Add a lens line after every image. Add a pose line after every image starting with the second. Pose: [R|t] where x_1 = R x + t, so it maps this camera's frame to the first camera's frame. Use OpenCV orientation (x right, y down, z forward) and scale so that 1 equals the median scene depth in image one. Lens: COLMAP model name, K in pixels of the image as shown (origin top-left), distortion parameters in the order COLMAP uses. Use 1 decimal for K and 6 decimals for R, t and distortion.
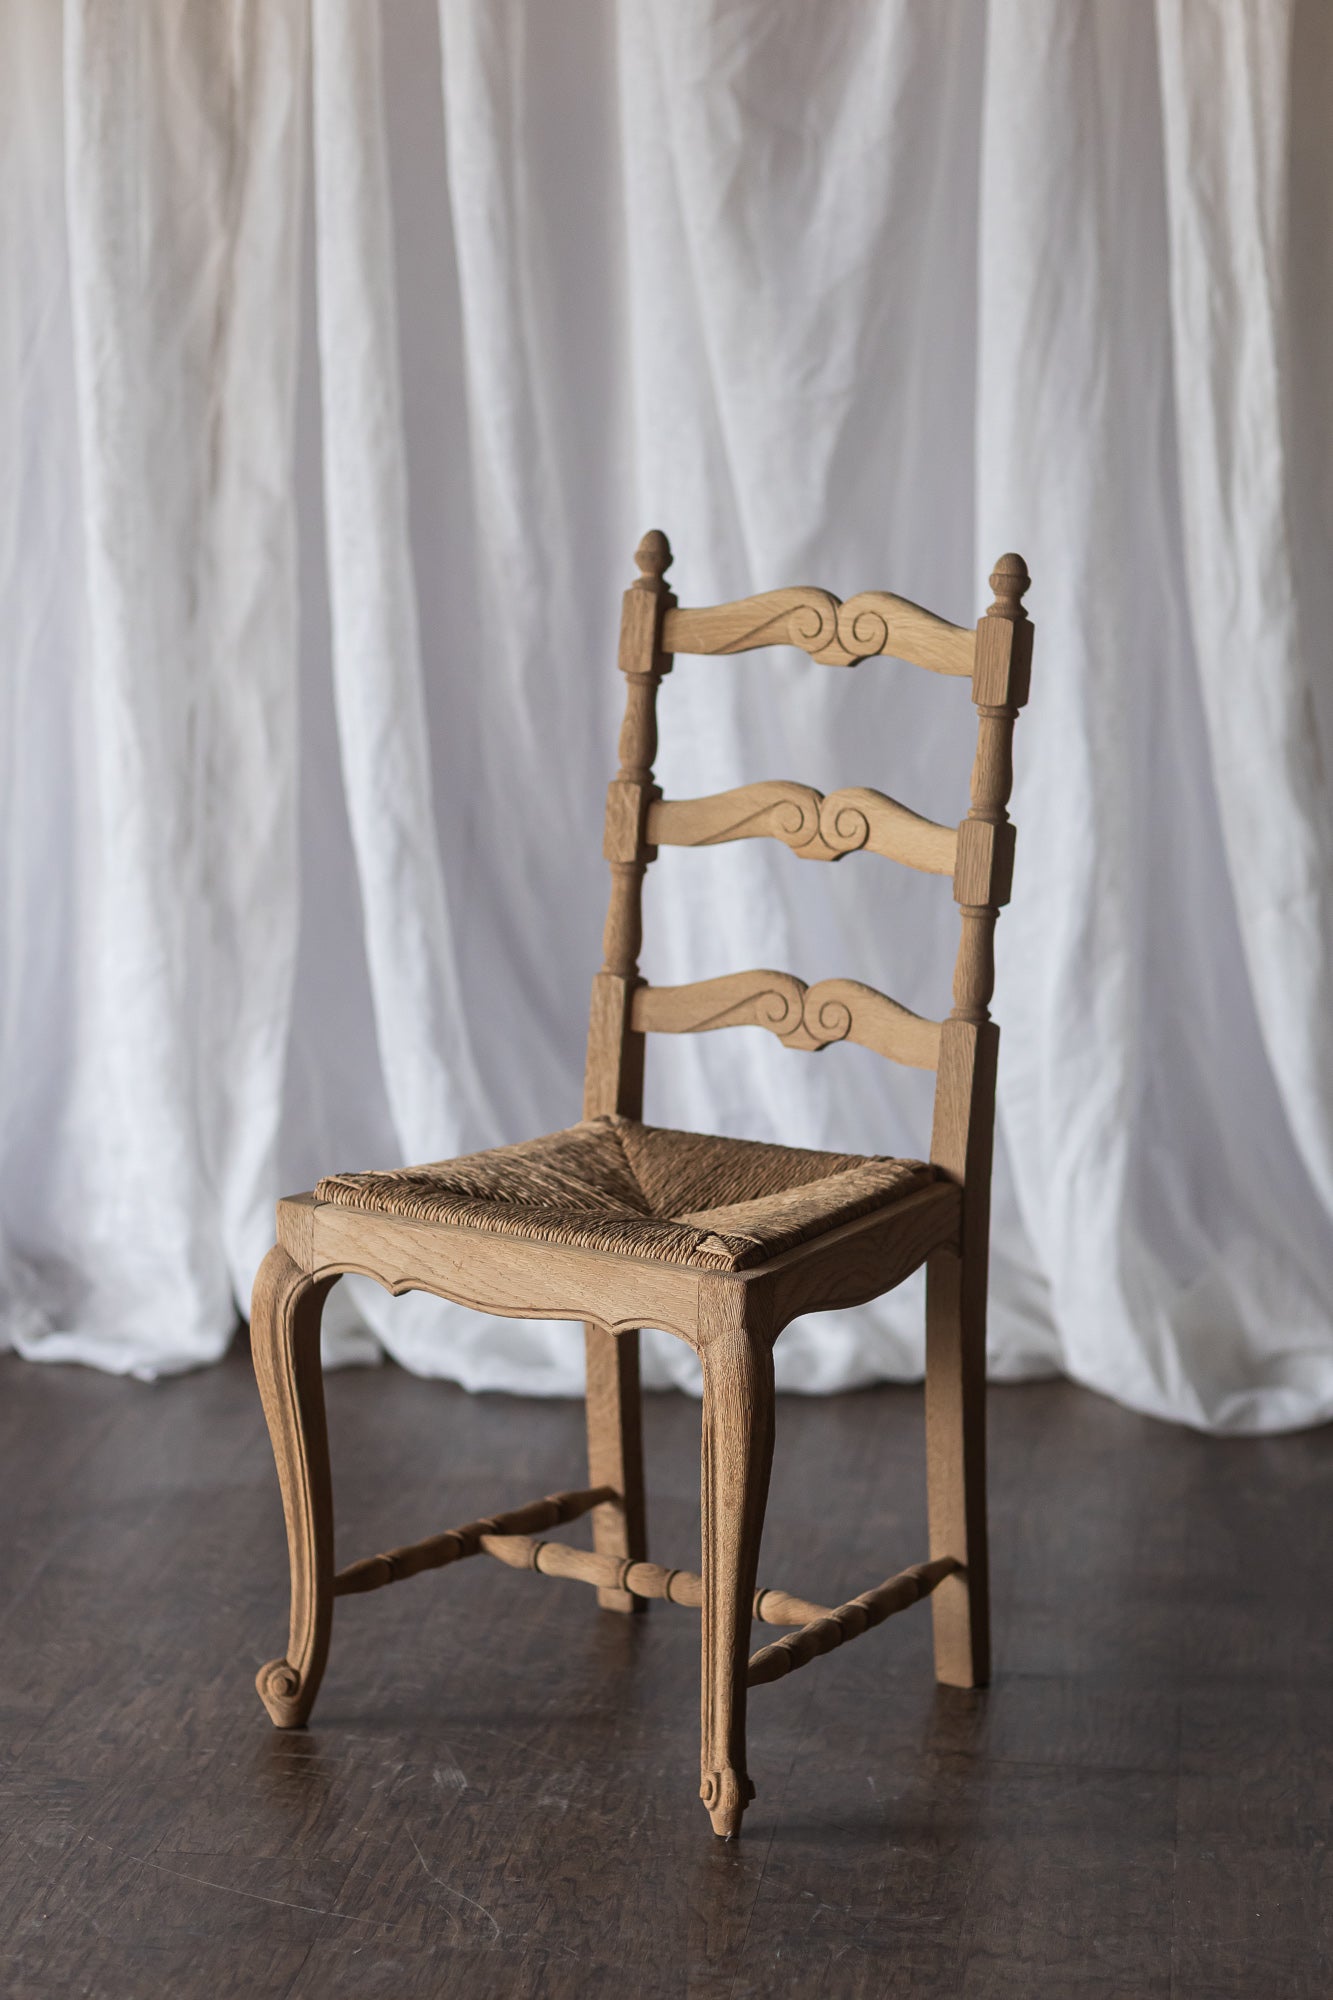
lens RADIAL K [[4787.1, 0, 663.8], [0, 4787.1, 997.7], [0, 0, 1]] dist [0.016887, 0.115499]
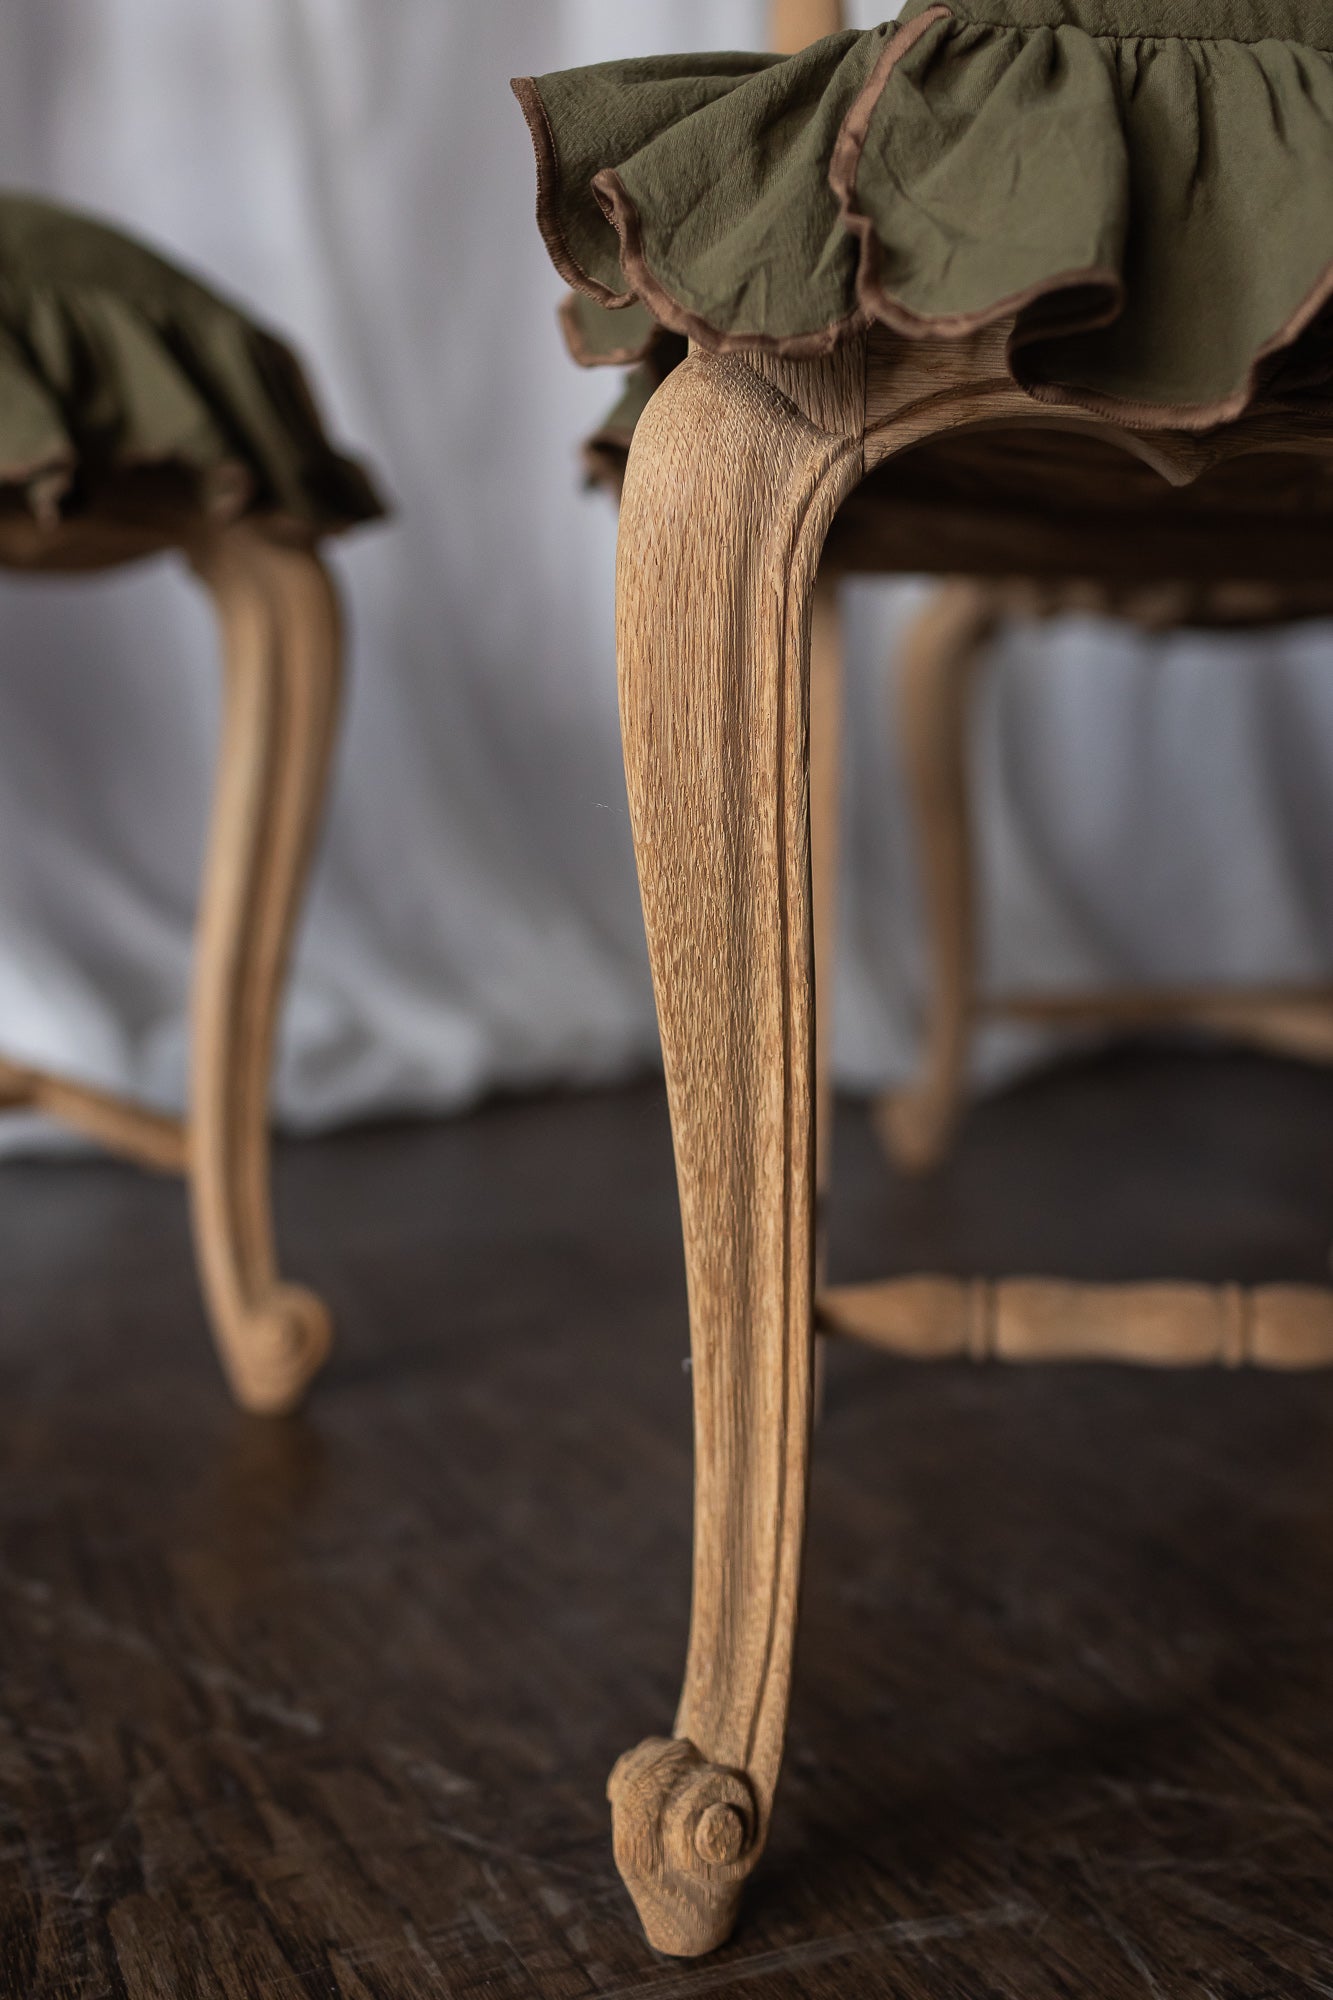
lens RADIAL K [[2134.6, 0, 667.3], [0, 2134.6, 1000.1], [0, 0, 1]] dist [-0.011302, -0.015503]
pose [[0.832828, -0.069697, 0.549127, -0.147164], [0.088088, 0.996087, -0.007172, 0.086004], [-0.546478, 0.054345, 0.835708, 0.840122]]
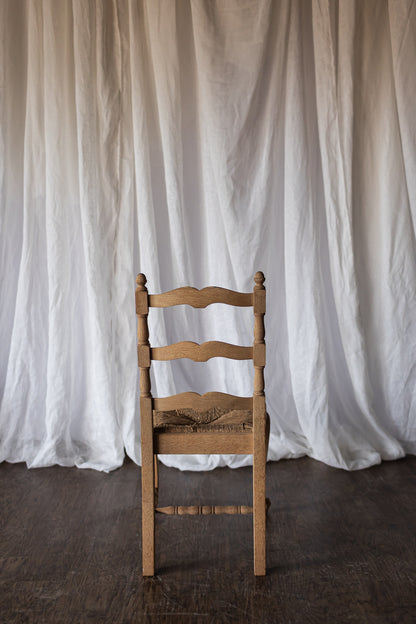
lens RADIAL K [[596.8, 0, 206.6], [0, 596.8, 311.7], [0, 0, 1]] dist [0.001826, 0.008368]
pose [[0.990904, -0.041245, 0.128097, -0.098692], [0.050074, 0.996530, -0.066482, -0.032497], [-0.124911, 0.072292, 0.989531, 0.528263]]
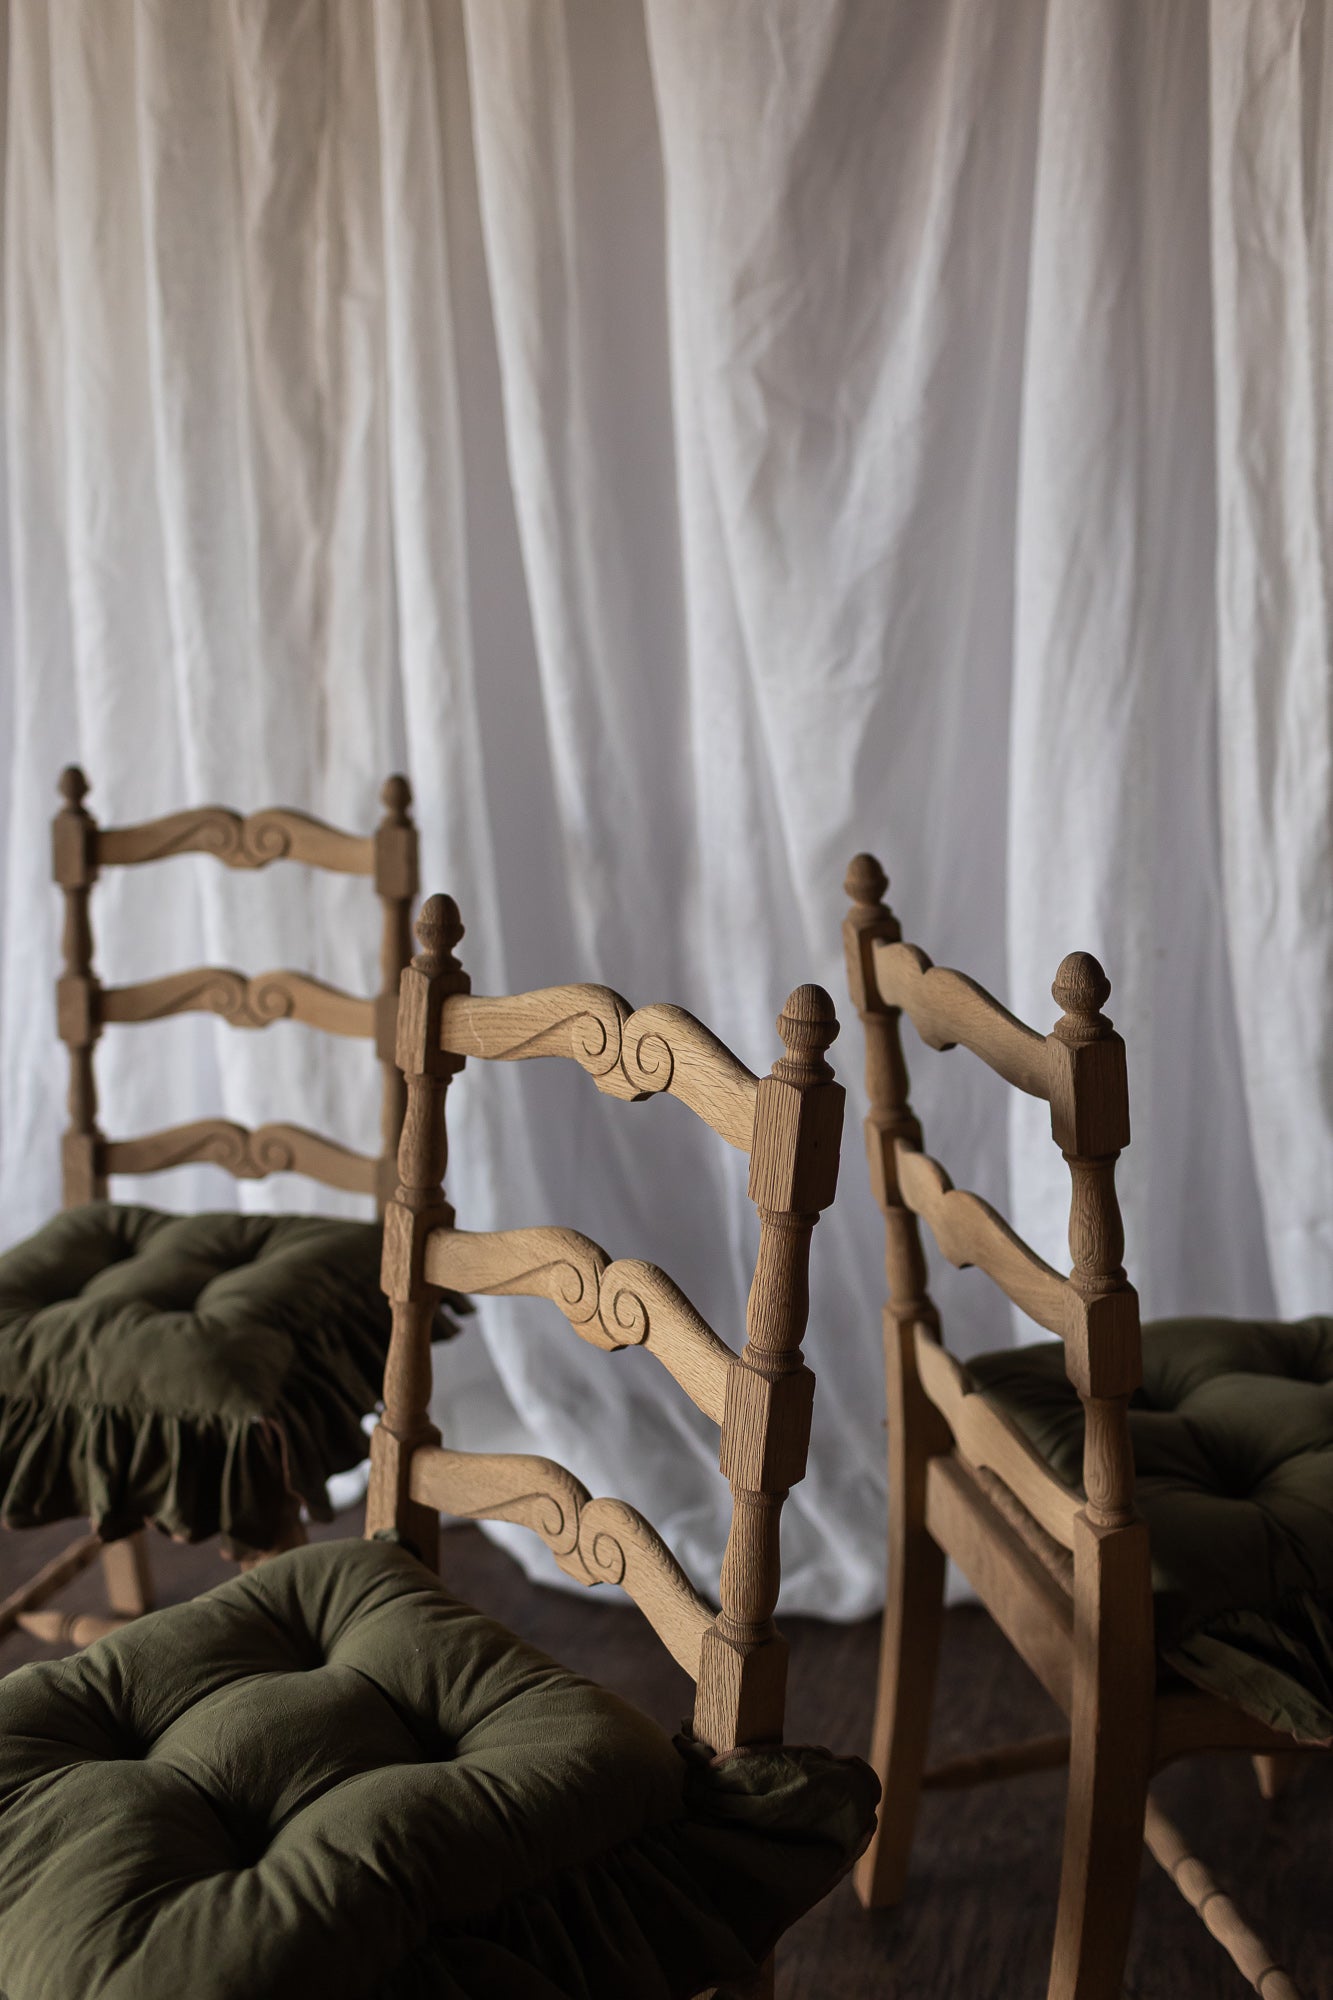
lens RADIAL K [[1912.9, 0, 662.0], [0, 1912.9, 999.2], [0, 0, 1]] dist [0.001826, 0.008368]
pose [[0.967133, 0.046541, -0.249974, 0.114147], [-0.028247, 0.996686, 0.076280, -0.105834], [0.252696, -0.066712, 0.965243, 0.703202]]
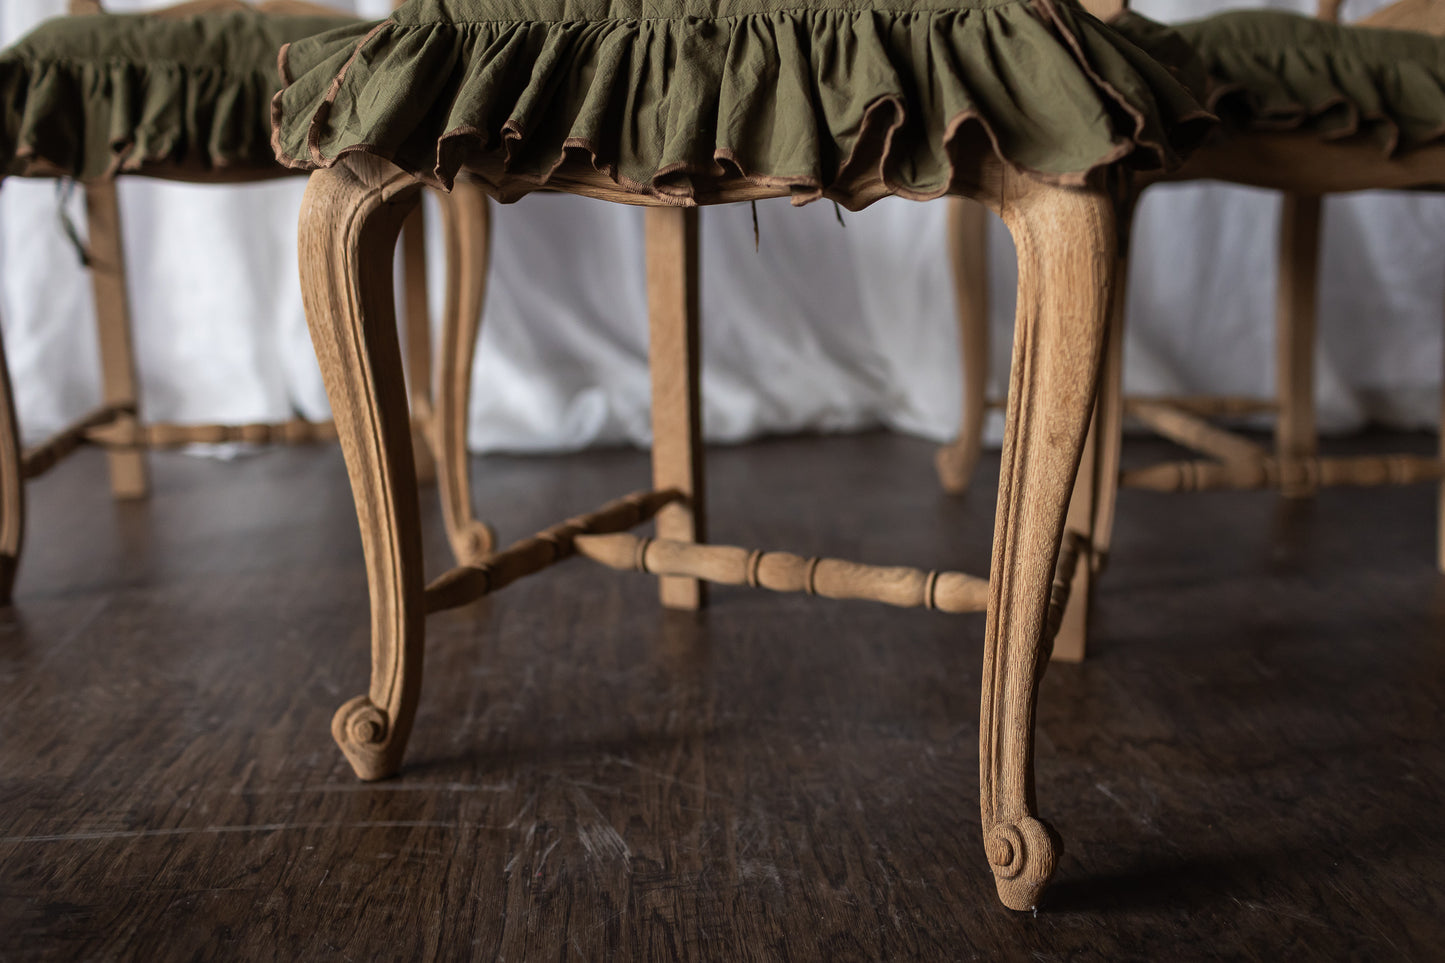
lens RADIAL K [[1395.6, 0, 722.3], [0, 1395.6, 477.8], [0, 0, 1]] dist [-0.008055, -0.005394]
pose [[0.978352, -0.051095, 0.200539, -0.062791], [0.042064, 0.997911, 0.049042, 0.088041], [-0.202625, -0.039544, 0.978458, 0.724684]]
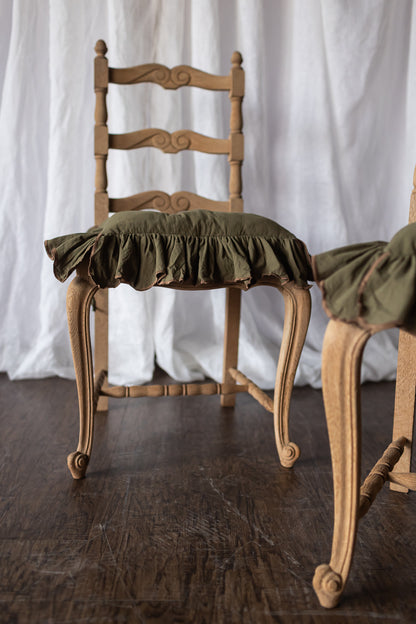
lens RADIAL K [[599.5, 0, 206.7], [0, 599.5, 311.4], [0, 0, 1]] dist [0.005470, 0.006153]
pose [[0.986805, -0.009417, 0.161639, -0.146551], [0.013914, 0.999546, -0.026716, 0.052630], [-0.161314, 0.028612, 0.986488, 0.763581]]
